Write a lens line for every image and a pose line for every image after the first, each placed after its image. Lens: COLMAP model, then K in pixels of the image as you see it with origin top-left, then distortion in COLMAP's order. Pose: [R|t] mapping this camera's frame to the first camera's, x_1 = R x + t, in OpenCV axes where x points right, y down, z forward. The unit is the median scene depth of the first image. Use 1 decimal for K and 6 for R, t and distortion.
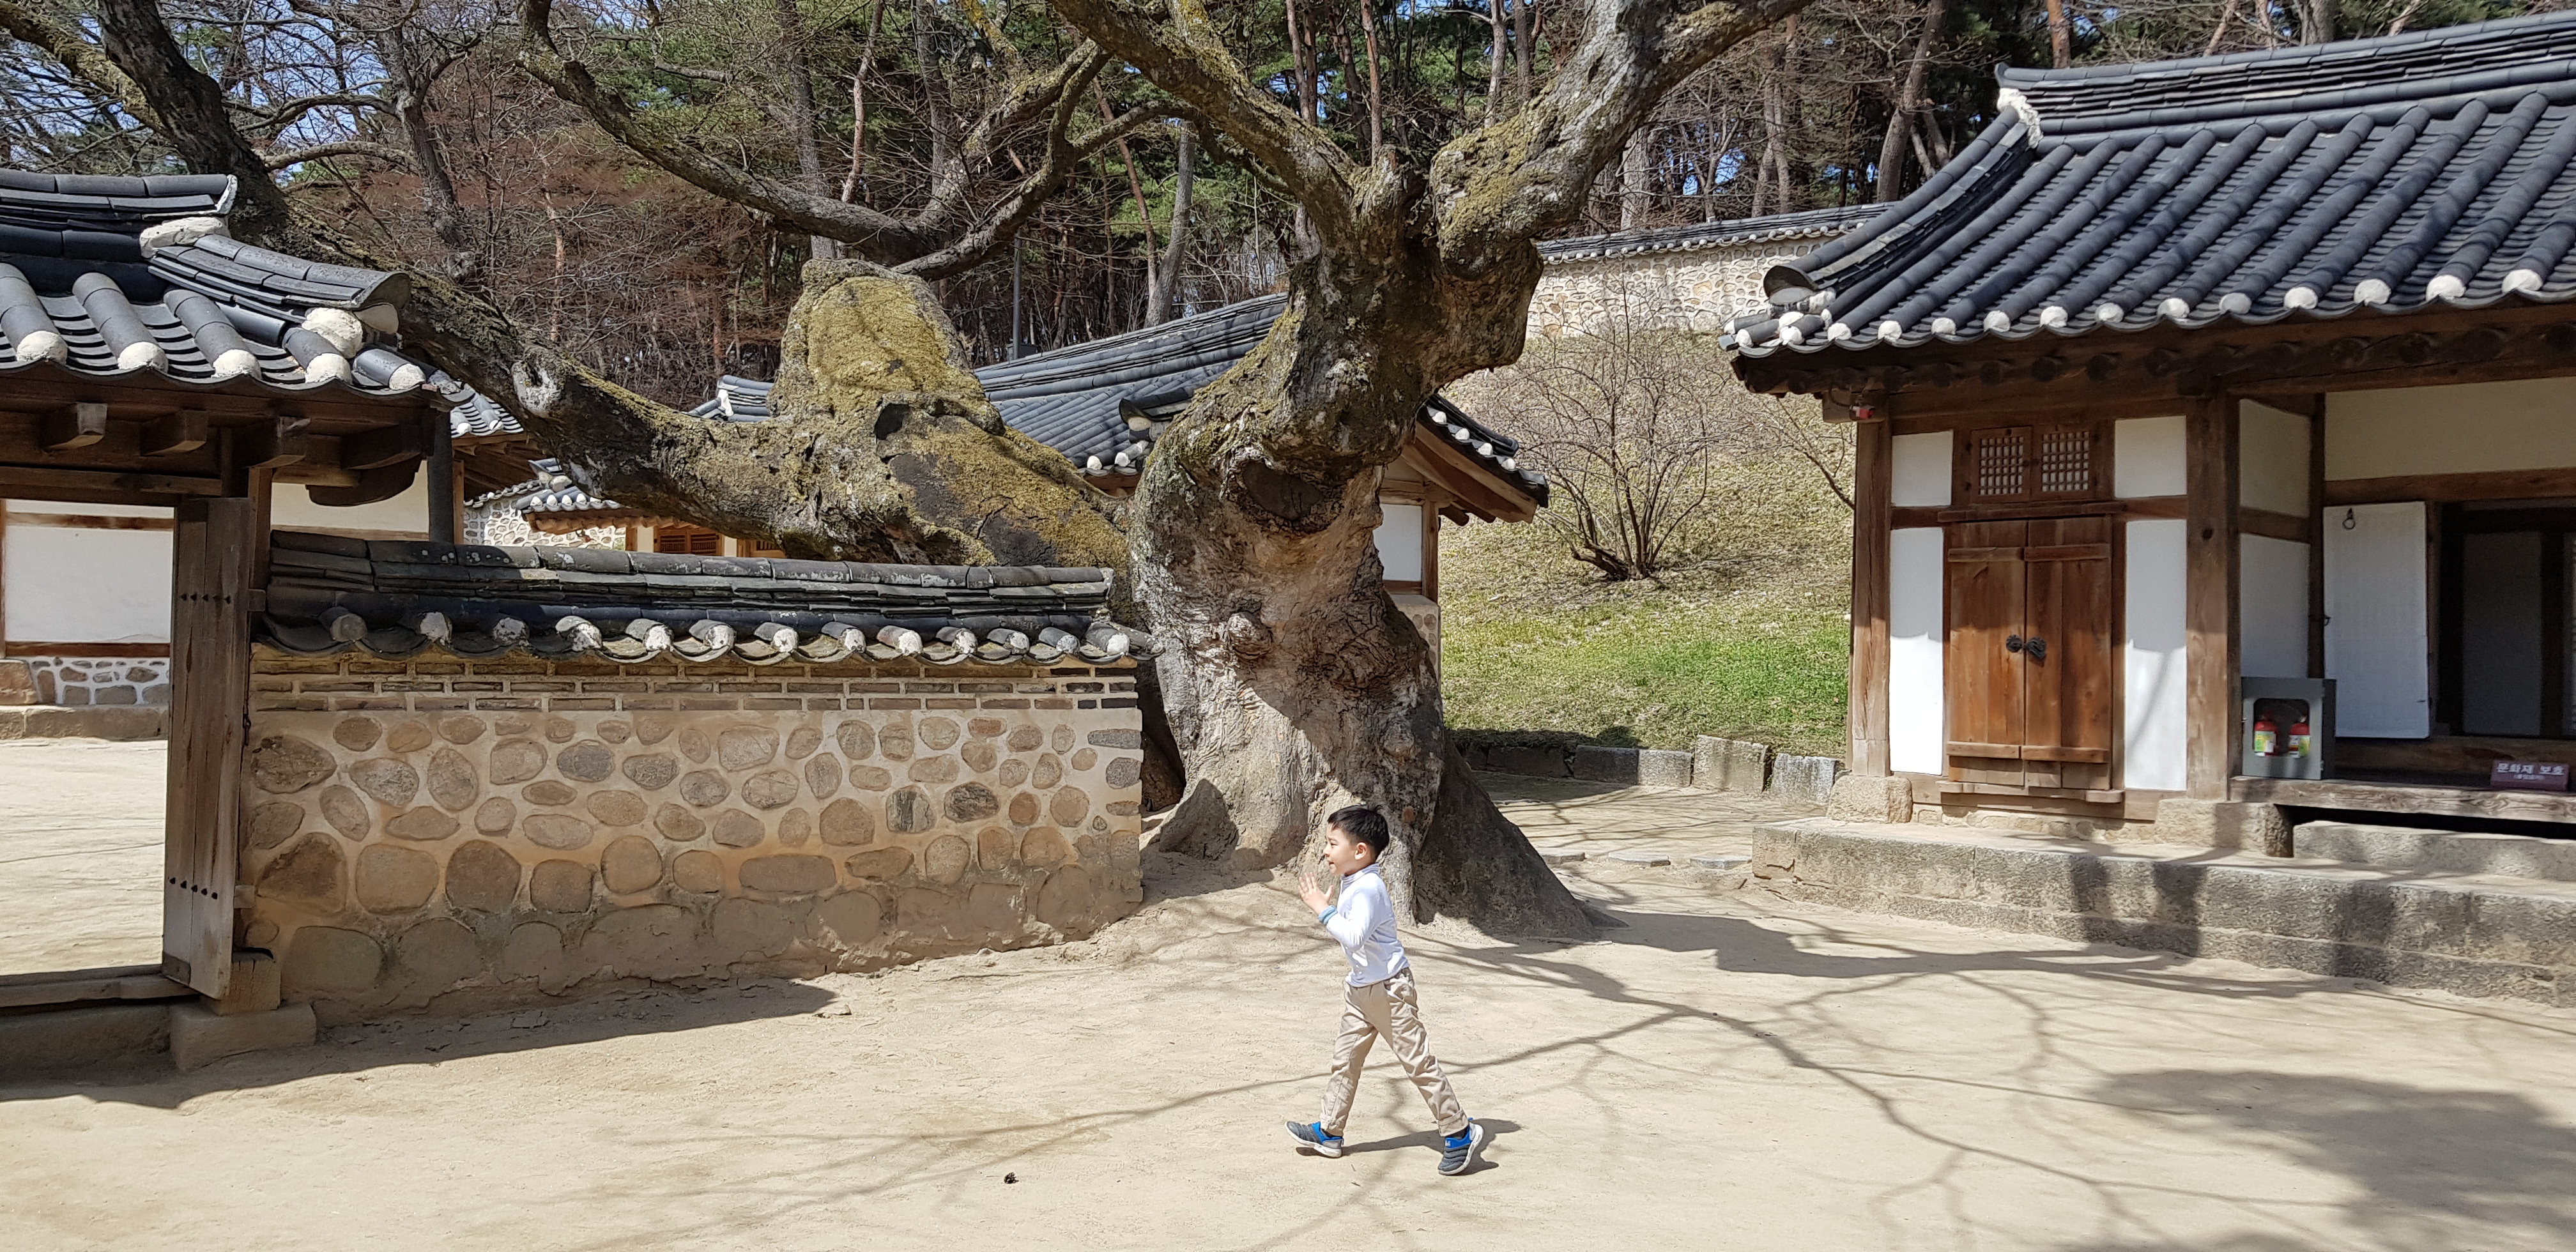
lens RADIAL K [[2042.6, 0, 1291.5], [0, 2042.6, 625.3], [0, 0, 1]] dist [0.054987, -0.087365]
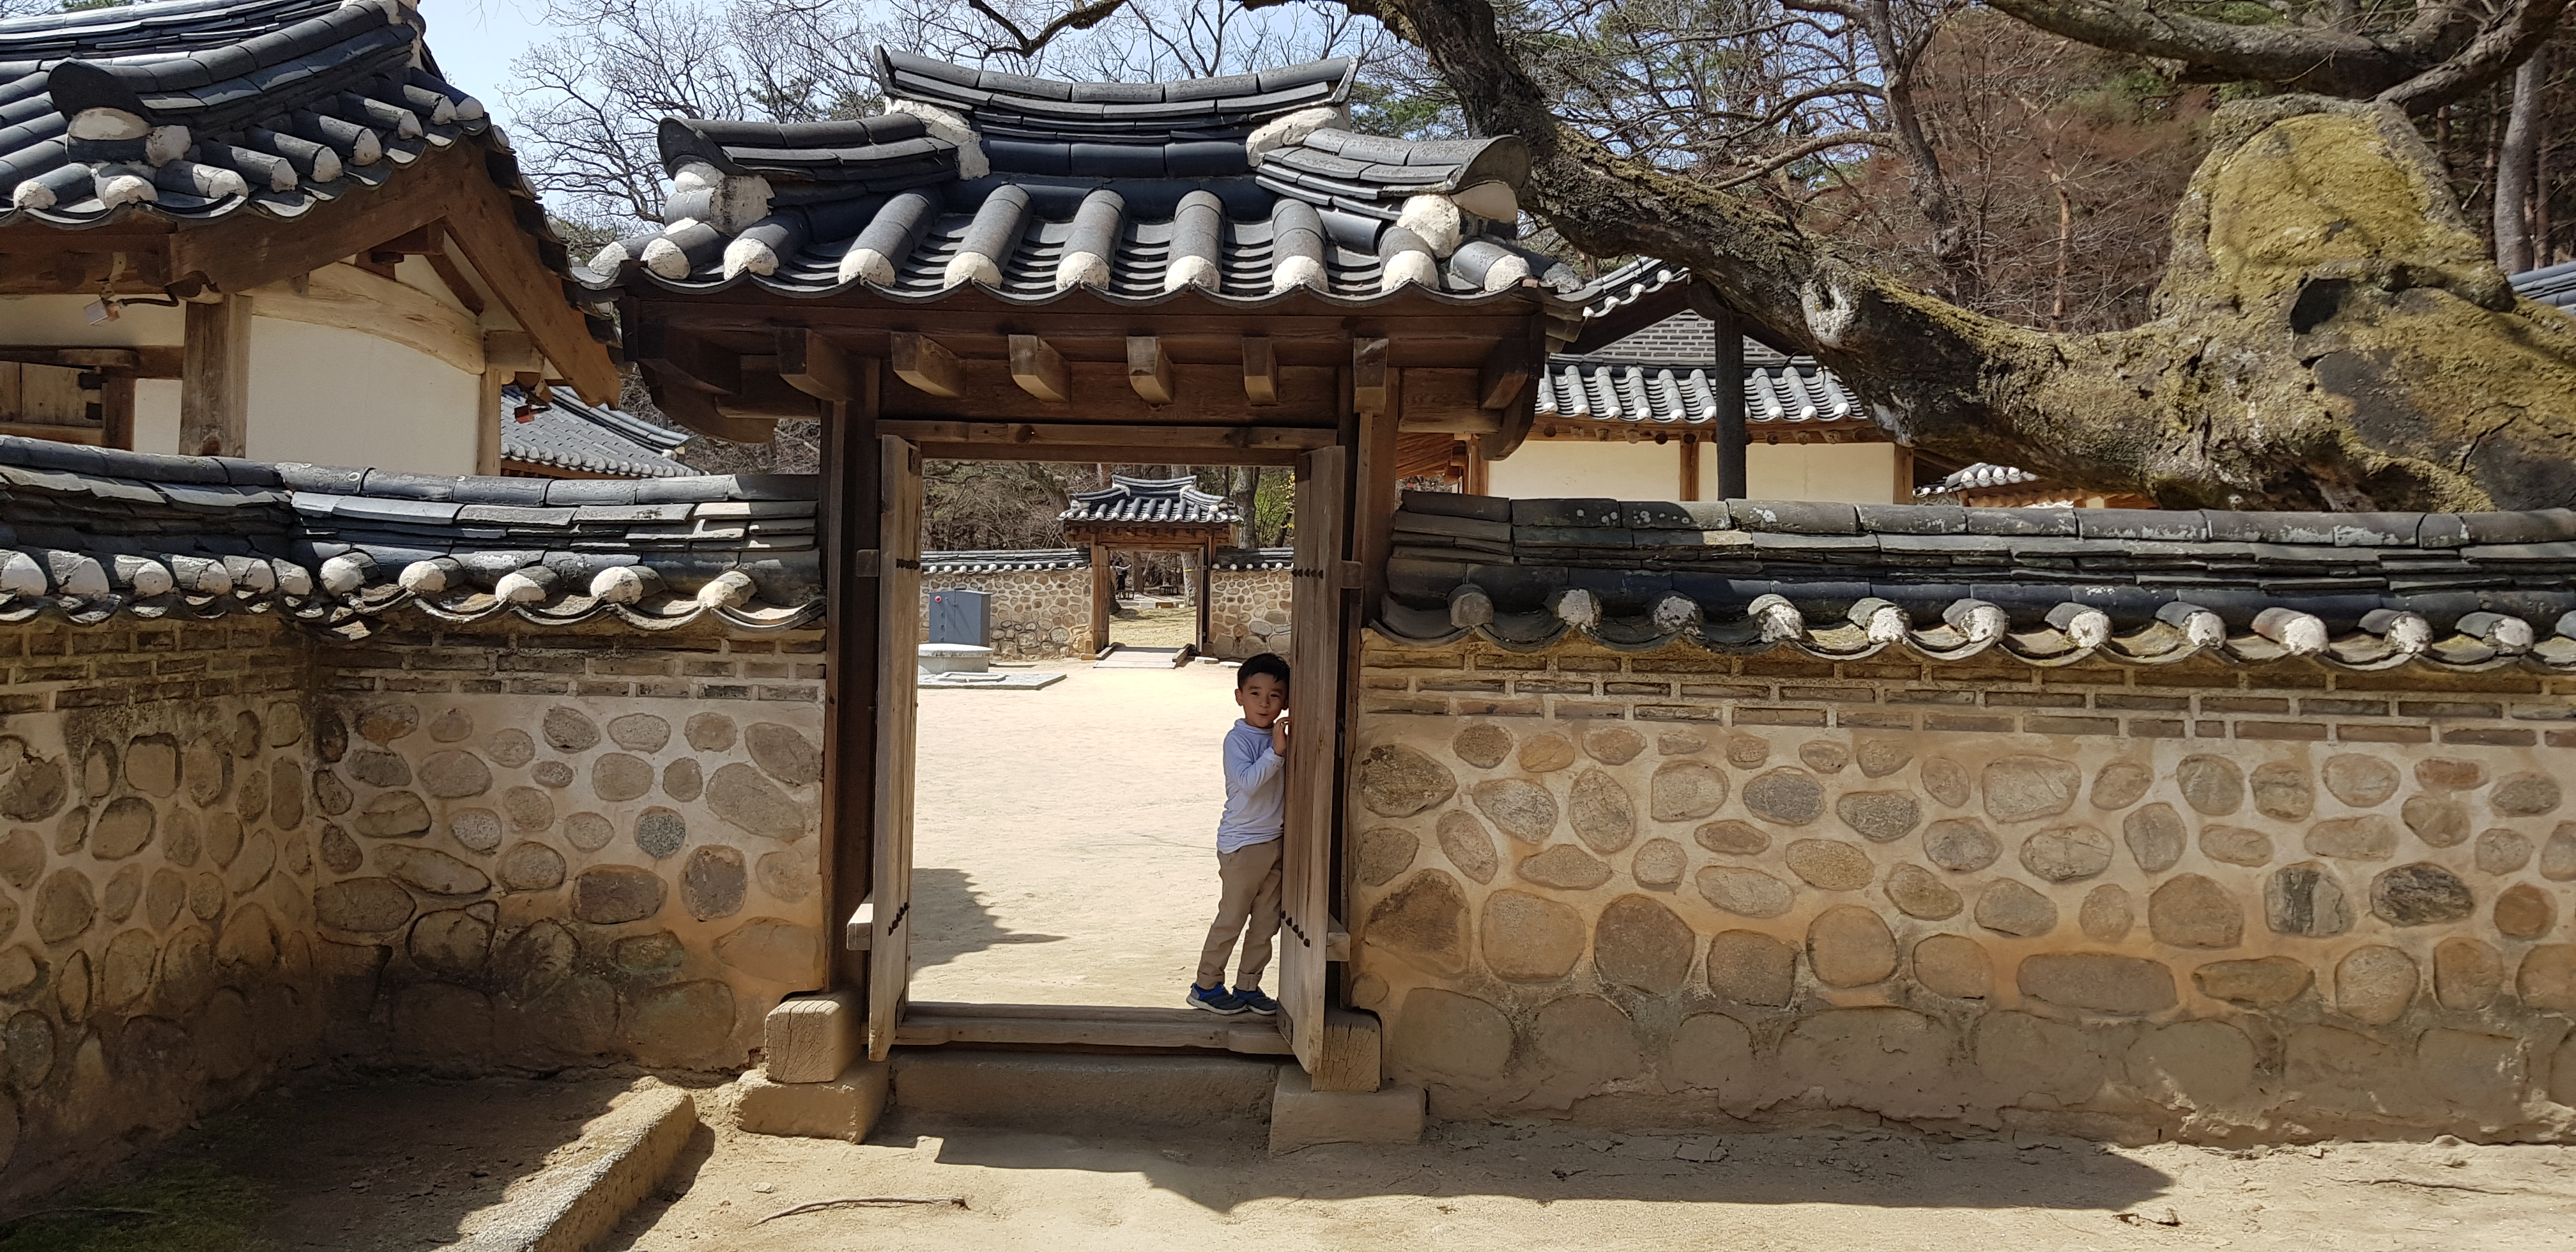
lens RADIAL K [[2042.6, 0, 1231.6], [0, 2042.6, 612.5], [0, 0, 1]] dist [0.054987, -0.087365]
pose [[0.736236, -0.001459, -0.676723, -0.001091], [-0.000611, 0.999996, -0.002821, 0.004017], [0.676724, 0.002491, 0.736232, 0.328985]]
